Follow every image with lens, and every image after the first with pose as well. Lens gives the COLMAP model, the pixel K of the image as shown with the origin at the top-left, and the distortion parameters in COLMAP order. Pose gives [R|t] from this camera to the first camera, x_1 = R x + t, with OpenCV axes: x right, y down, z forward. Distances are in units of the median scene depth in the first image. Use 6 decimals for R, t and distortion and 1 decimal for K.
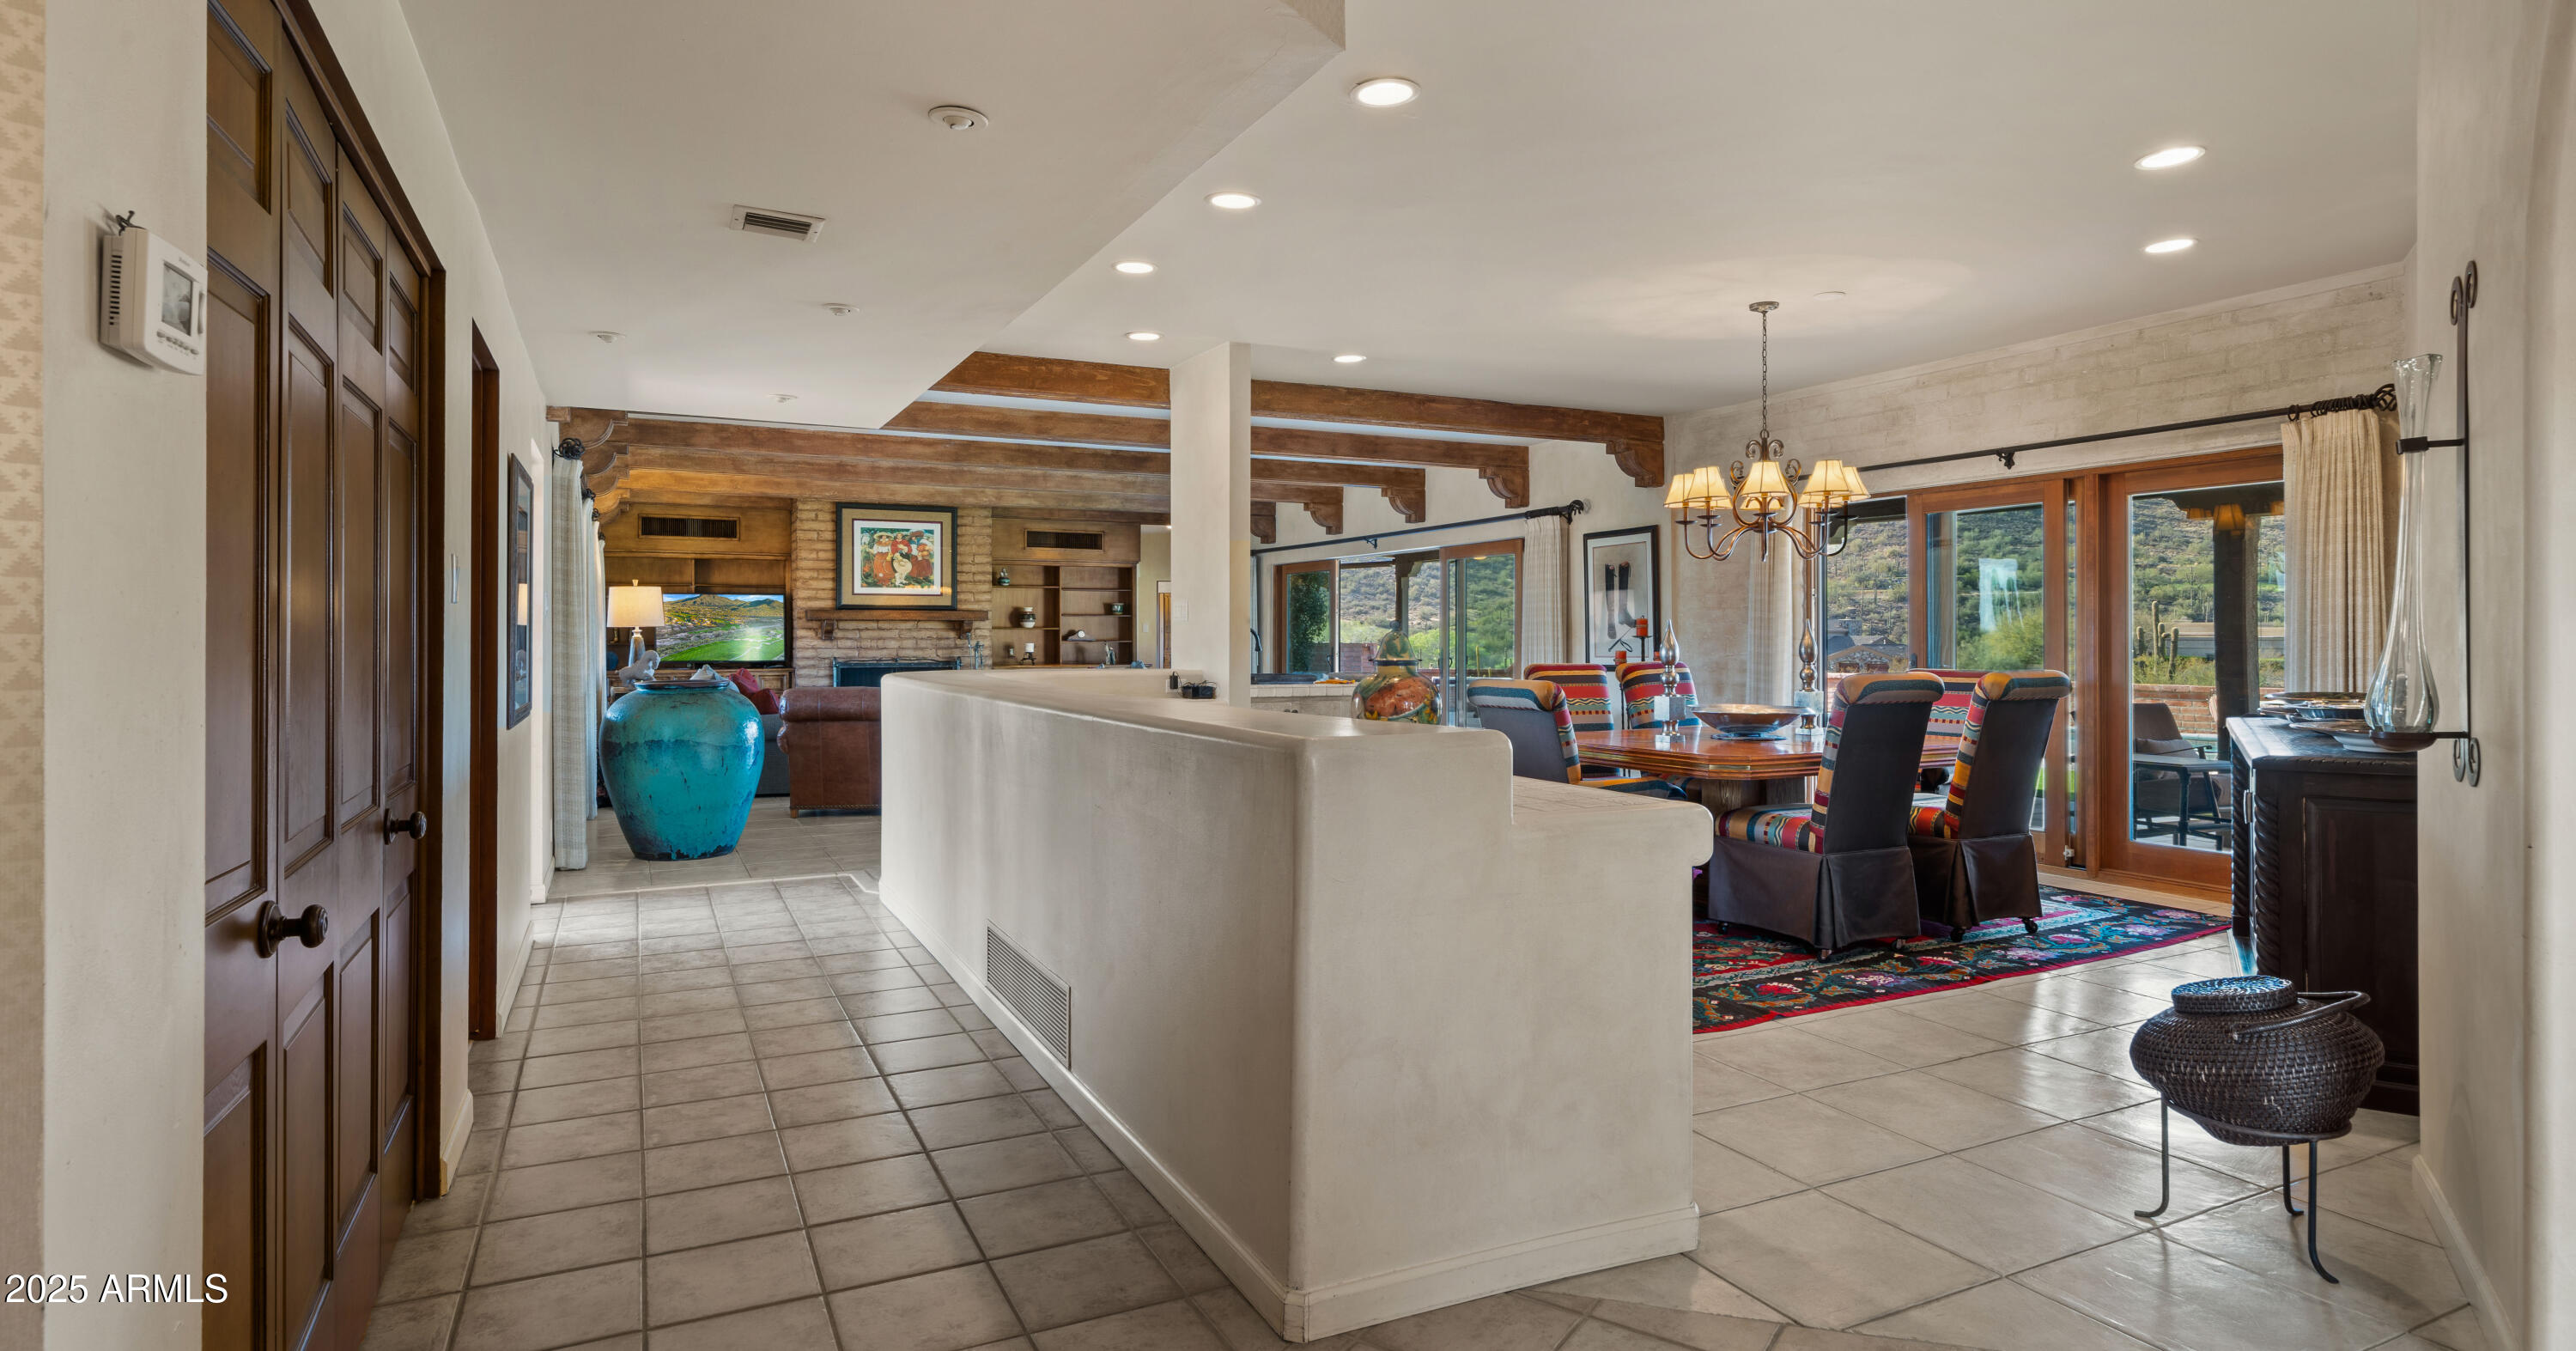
lens RADIAL K [[1327.0, 0, 1268.6], [0, 1327.0, 653.1], [0, 0, 1]] dist [0.002341, 0.000508]
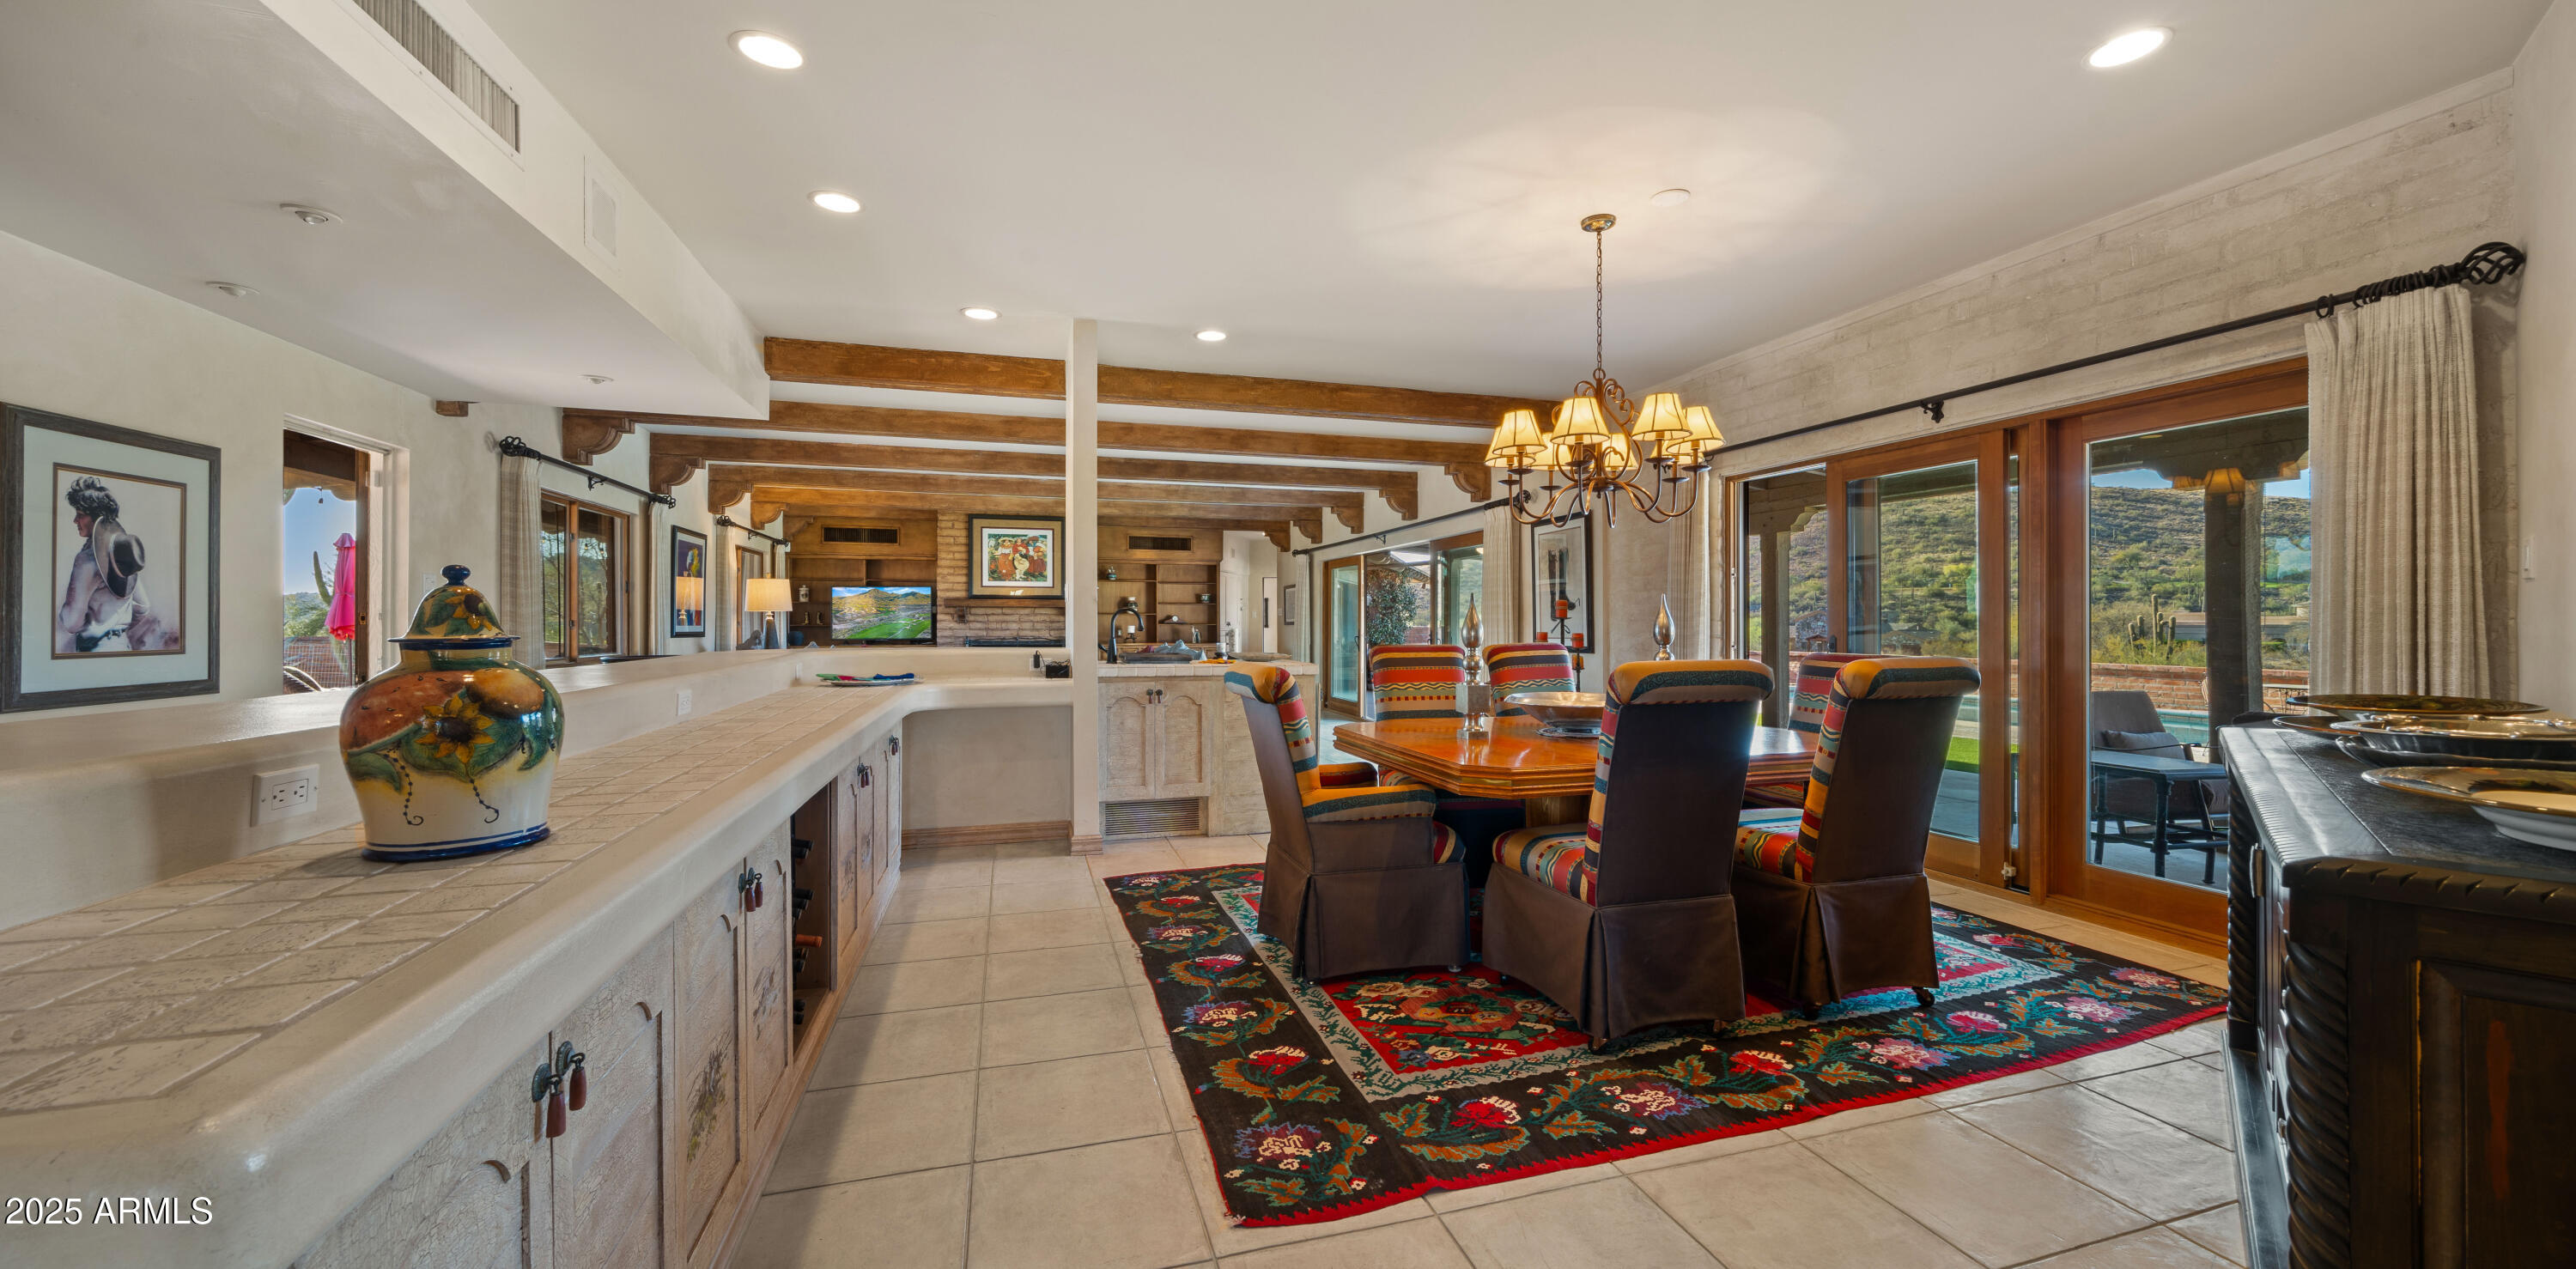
lens RADIAL K [[940.0, 0, 1288.0], [0, 940.0, 634.5], [0, 0, 1]] dist [-0.005602, -0.000033]
pose [[0.987267, 0.003239, -0.159036, 0.119131], [-0.003322, 0.999994, -0.000260, 0.000578], [0.159035, 0.000785, 0.987273, 0.165312]]
